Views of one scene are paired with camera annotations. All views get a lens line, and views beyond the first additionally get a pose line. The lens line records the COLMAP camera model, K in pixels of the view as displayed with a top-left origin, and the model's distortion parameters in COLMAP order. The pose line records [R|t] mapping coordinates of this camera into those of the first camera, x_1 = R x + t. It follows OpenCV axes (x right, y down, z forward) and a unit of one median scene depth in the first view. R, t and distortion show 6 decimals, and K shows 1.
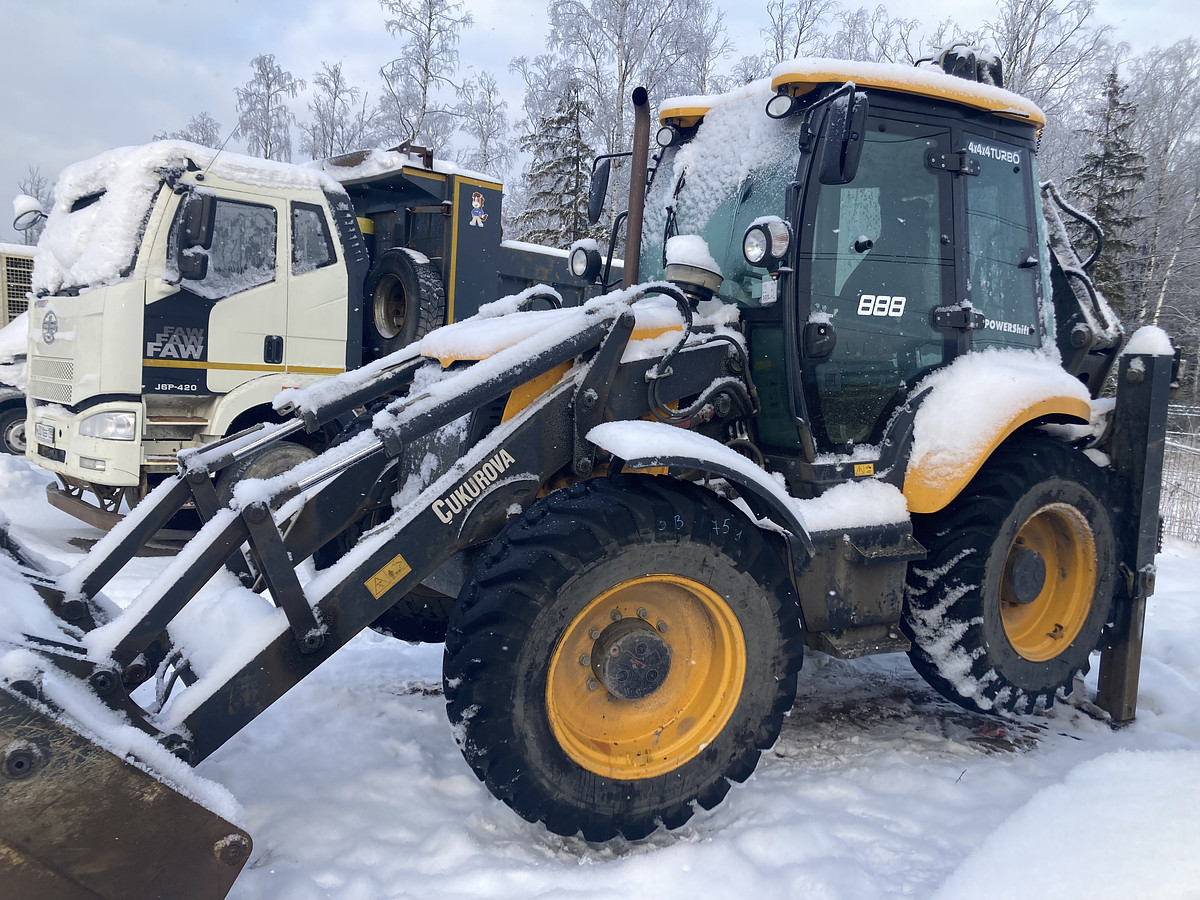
lens RADIAL K [[967.5, 0, 605.9], [0, 967.5, 446.1], [0, 0, 1]] dist [0.066598, -0.071388]
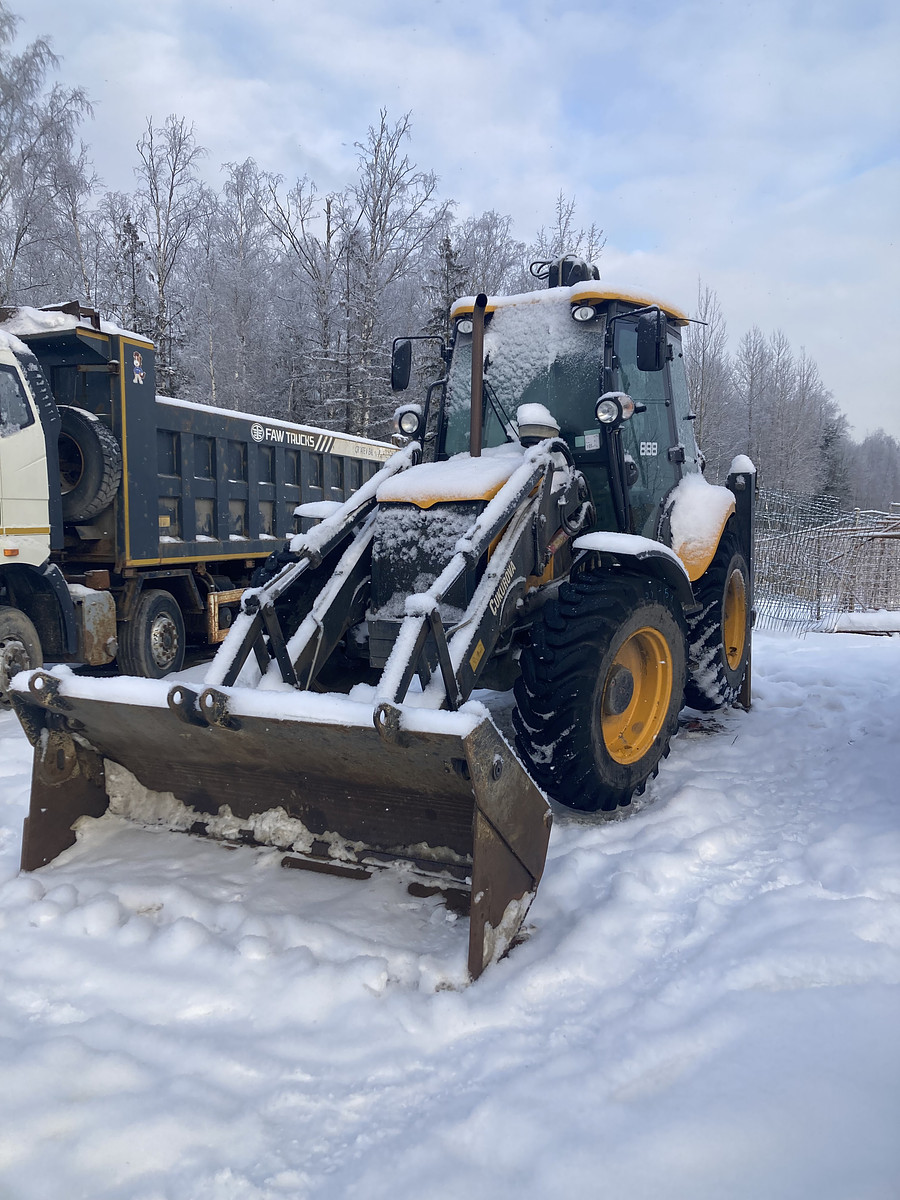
lens RADIAL K [[967.5, 0, 450.0], [0, 967.5, 600.0], [0, 0, 1]] dist [0.066598, -0.071388]
pose [[0.871995, -0.112579, 0.476393, -0.690068], [0.104553, 0.993571, 0.043421, -0.008519], [-0.478219, 0.011946, 0.878160, -0.161486]]
